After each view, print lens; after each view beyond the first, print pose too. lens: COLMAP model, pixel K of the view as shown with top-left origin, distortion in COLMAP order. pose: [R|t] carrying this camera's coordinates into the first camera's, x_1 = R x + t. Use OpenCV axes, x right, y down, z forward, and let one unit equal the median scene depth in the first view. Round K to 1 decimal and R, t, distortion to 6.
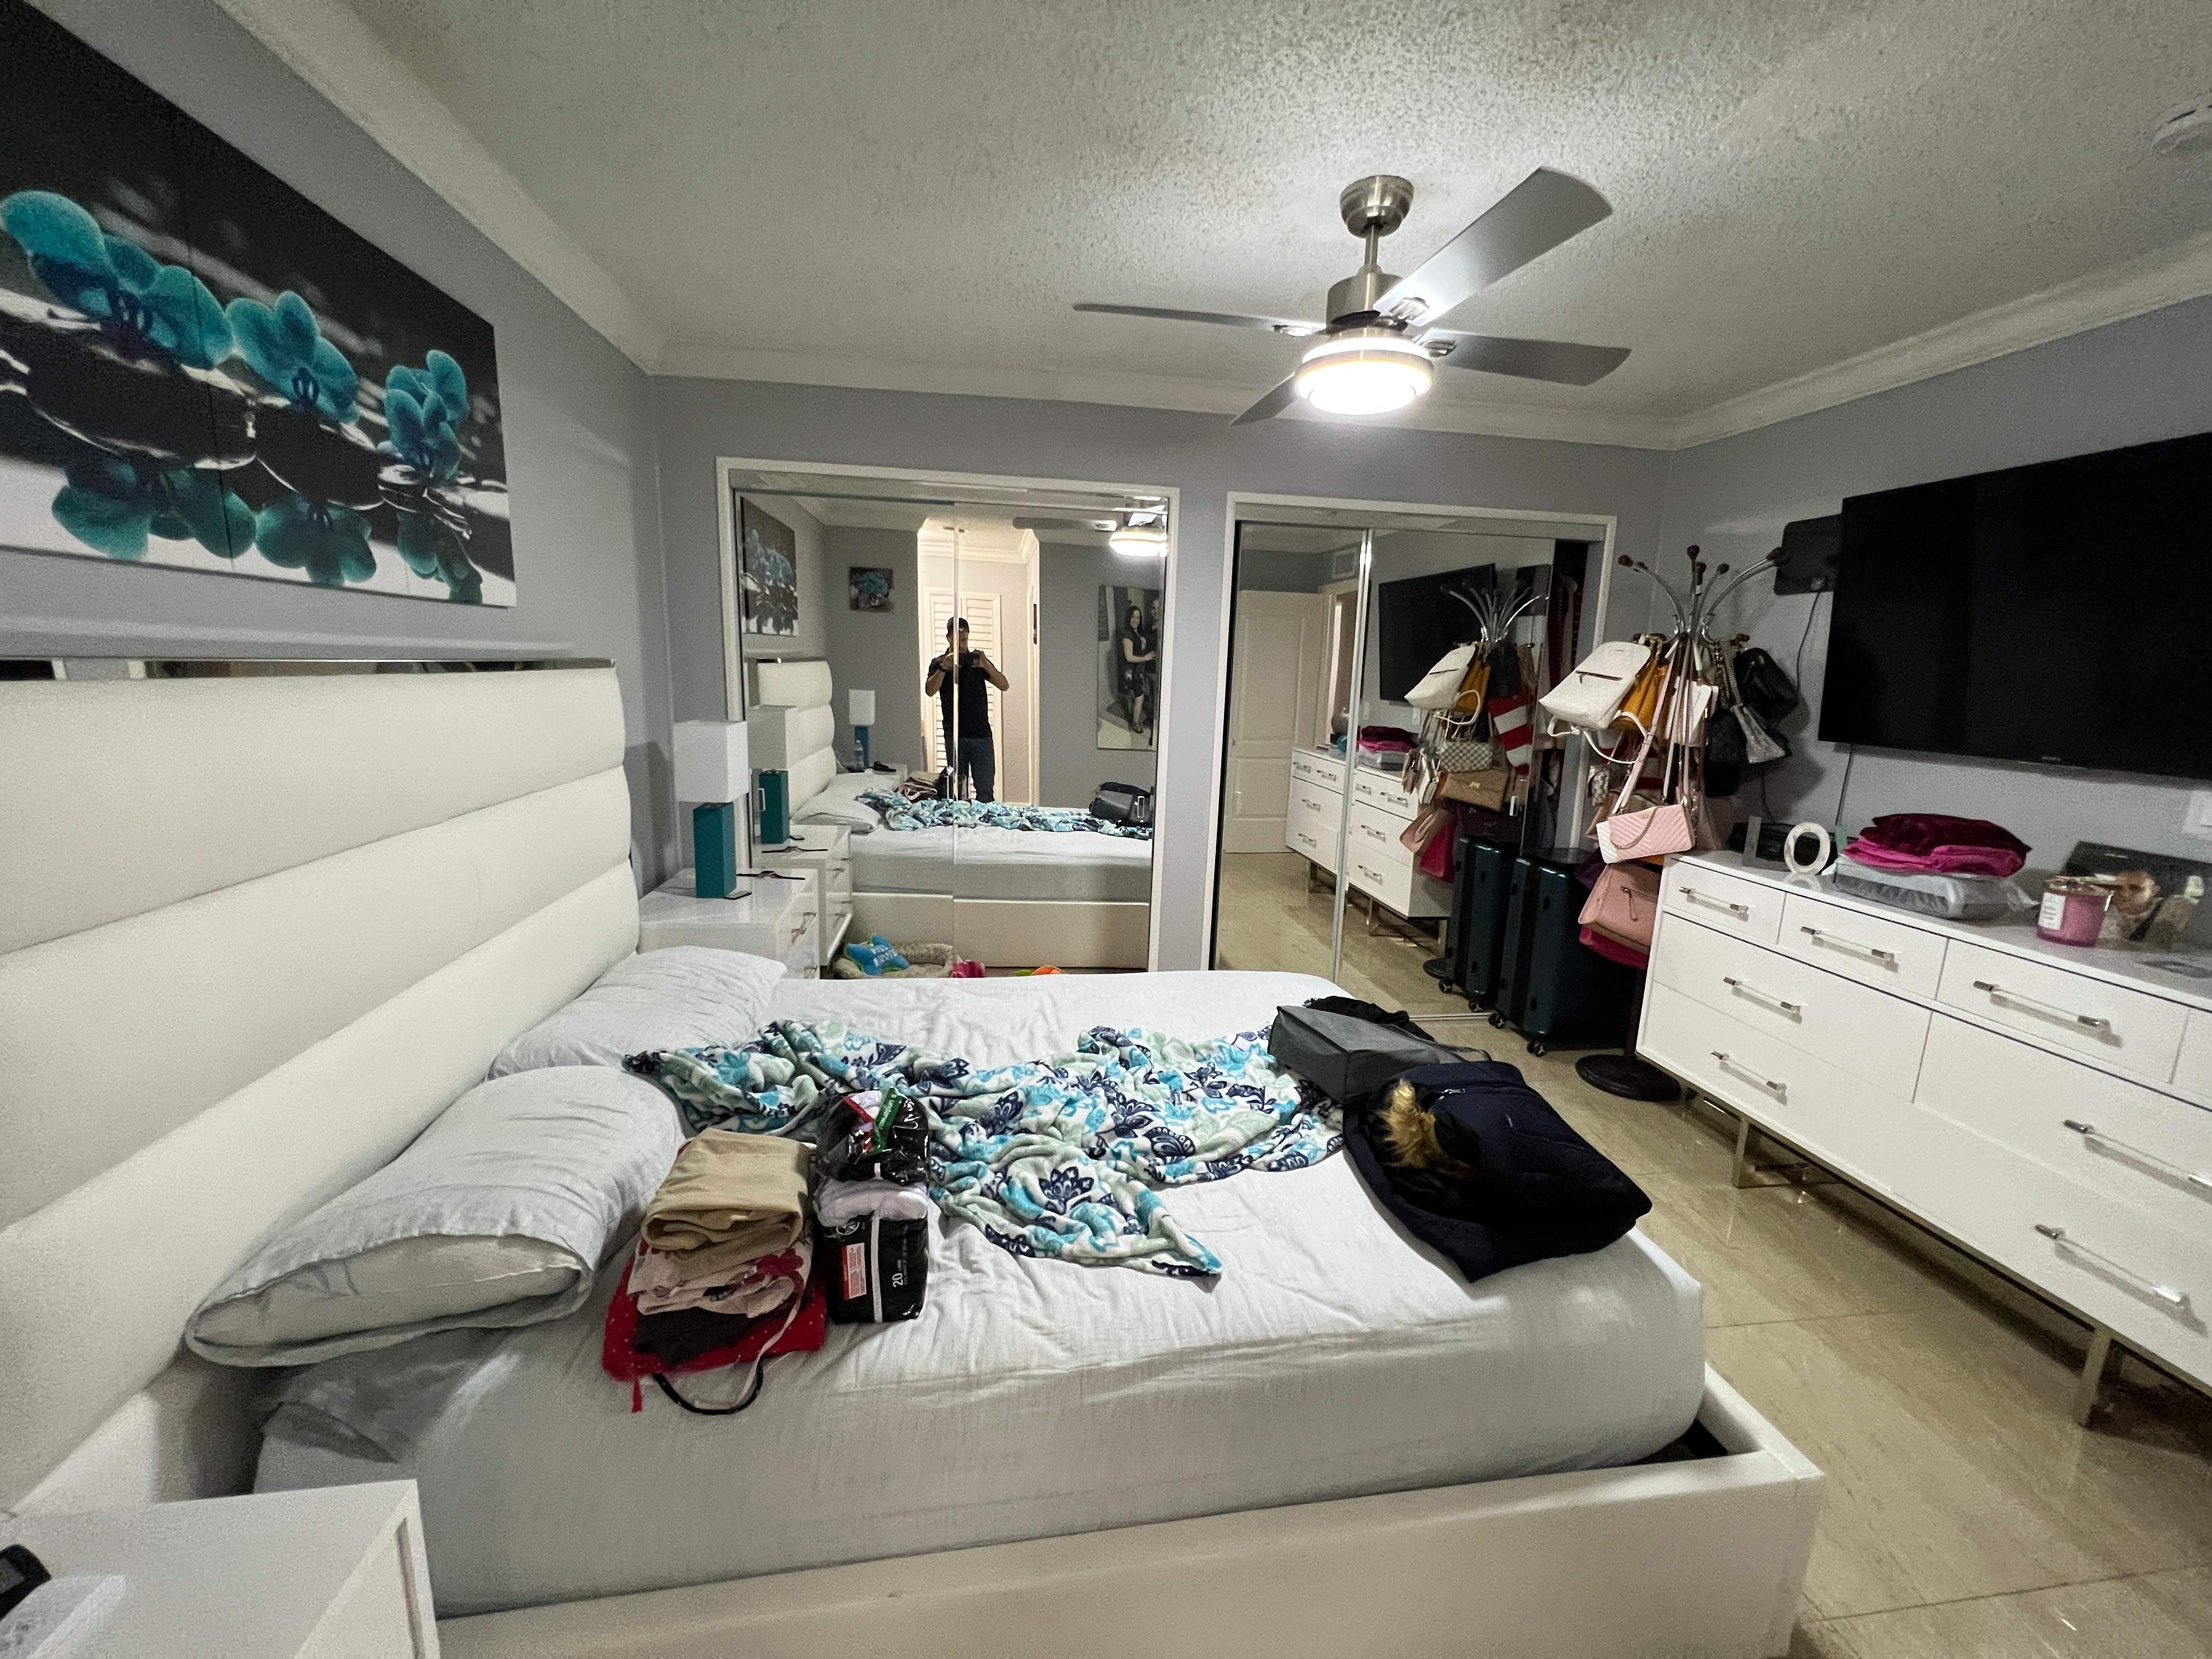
lens RADIAL K [[891.7, 0, 1112.0], [0, 891.7, 841.3], [0, 0, 1]] dist [0.000973, -0.000199]
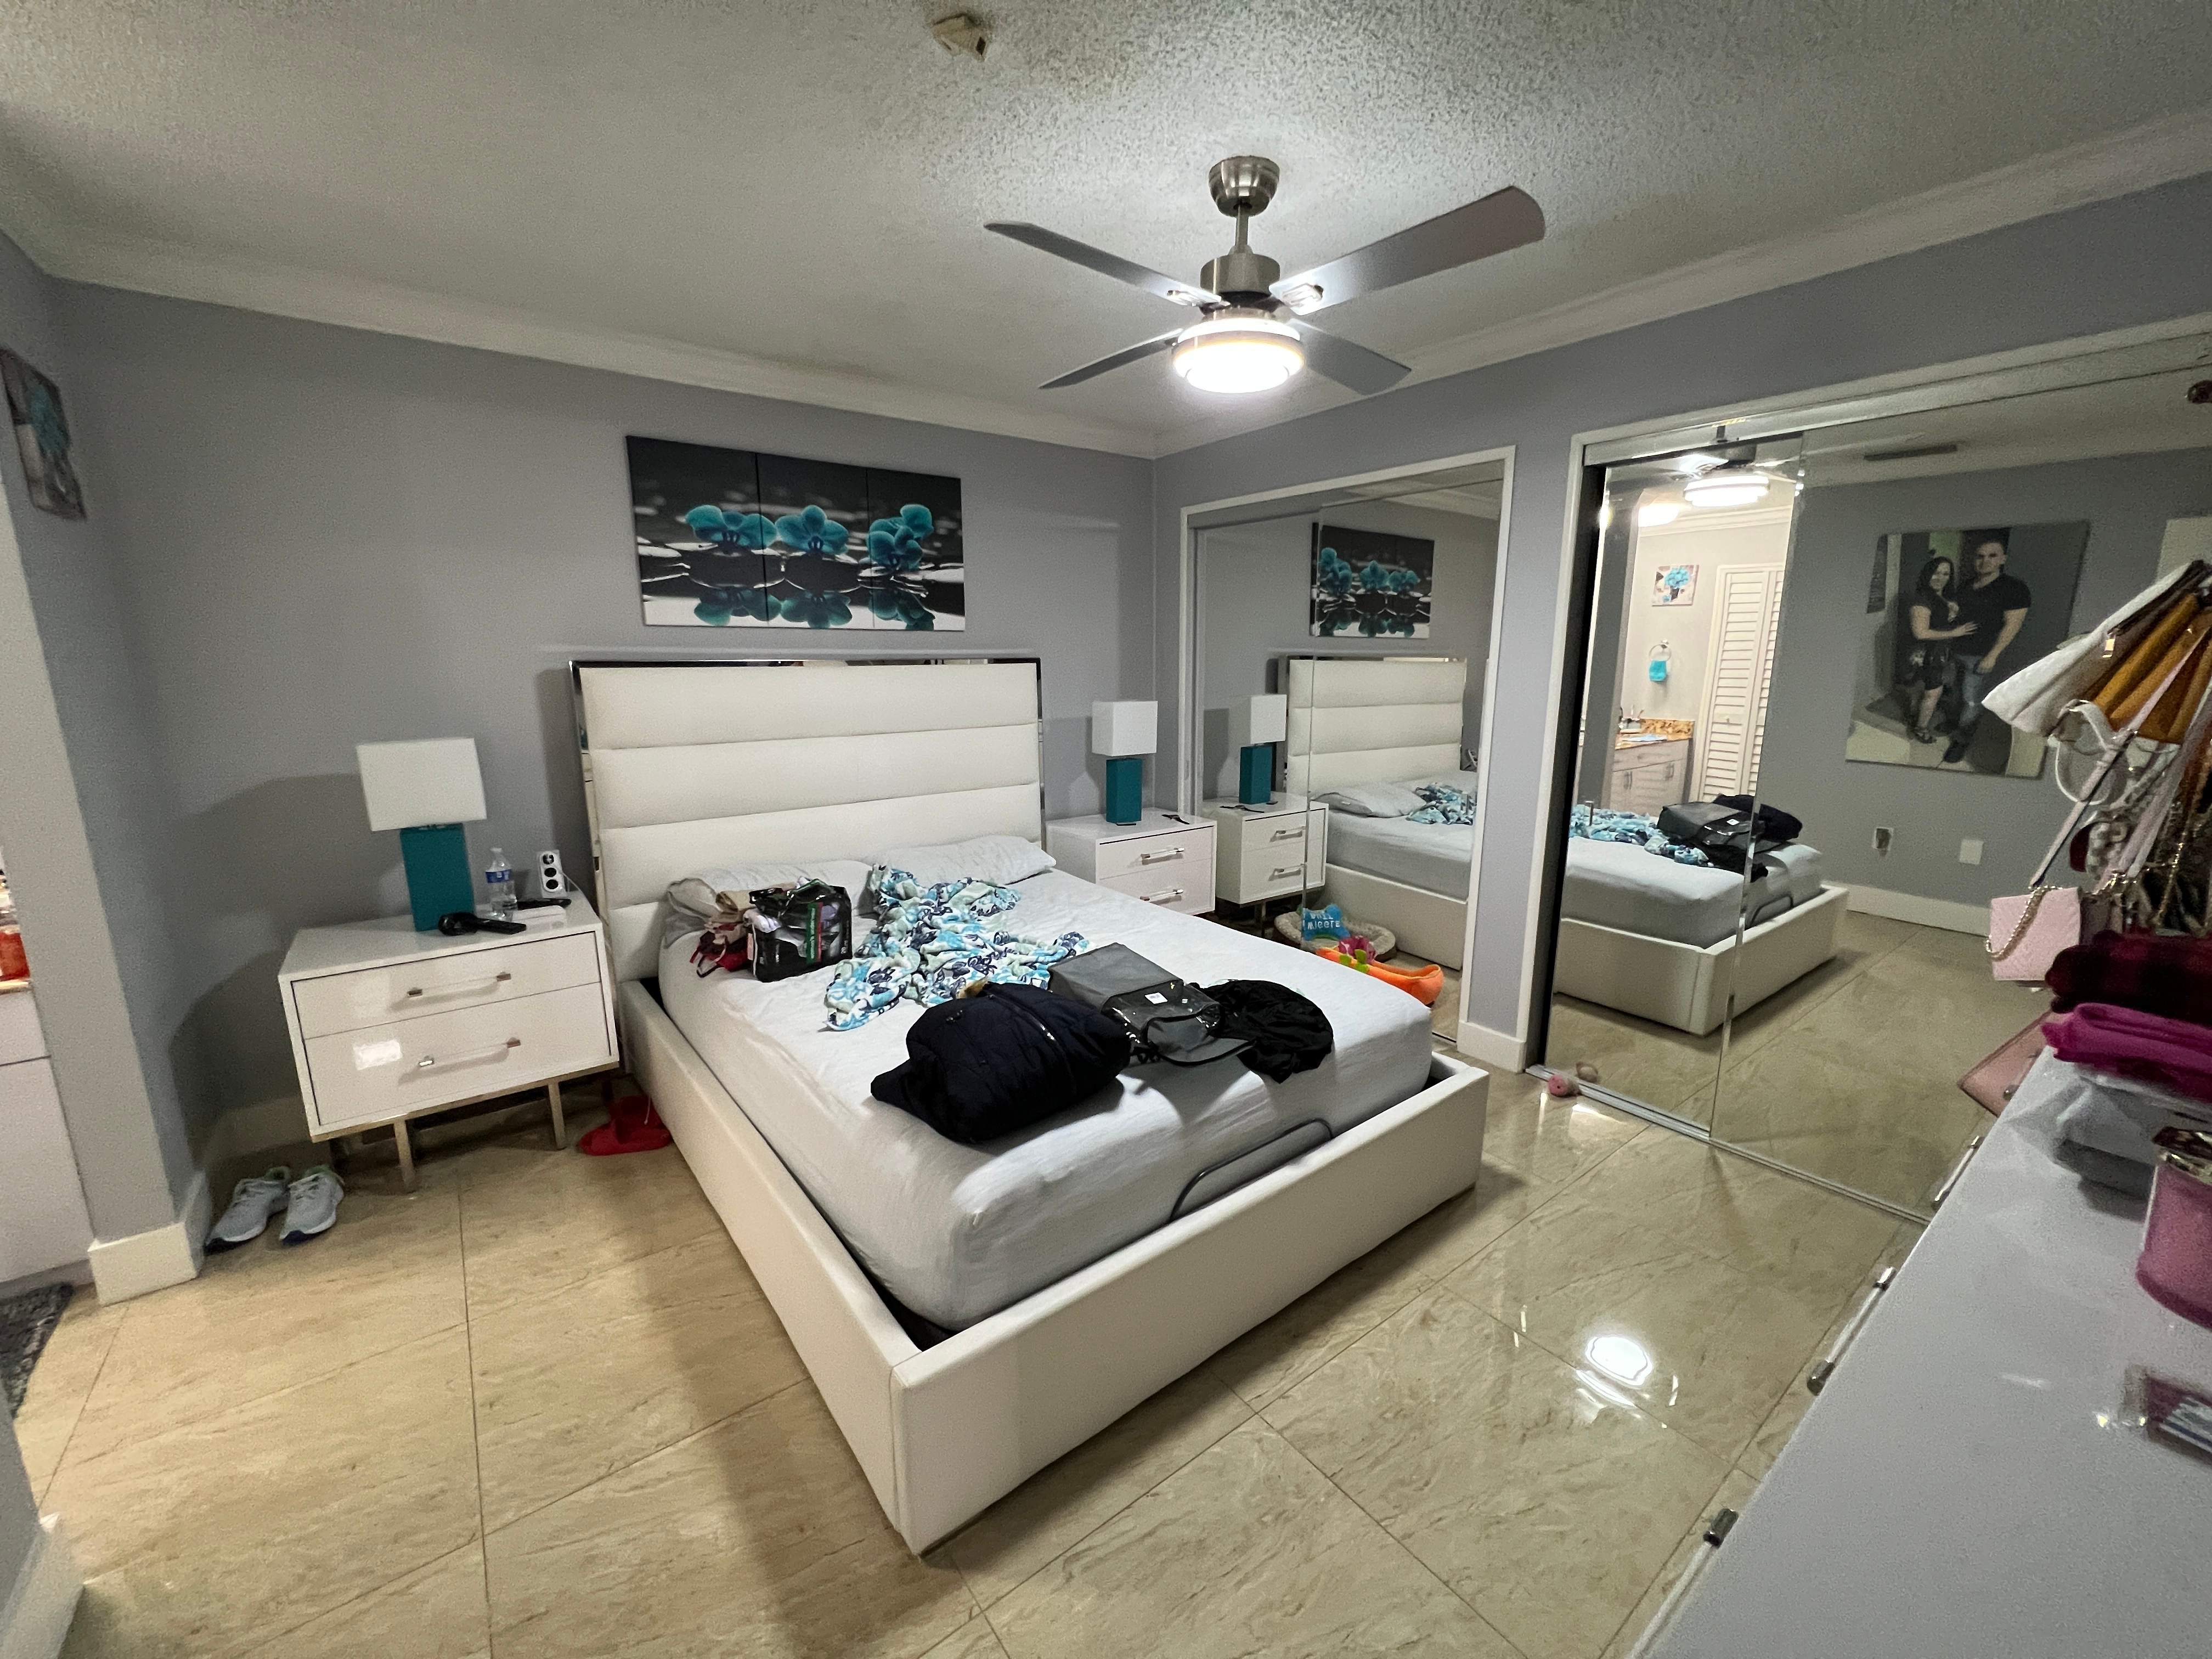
lens RADIAL K [[891.7, 0, 1100.8], [0, 891.7, 827.6], [0, 0, 1]] dist [0.000973, -0.000199]
pose [[0.484039, 0.128836, -0.865510, 1.401700], [-0.146526, 0.987070, 0.064986, -0.033457], [0.862691, 0.095364, 0.496659, 0.494859]]
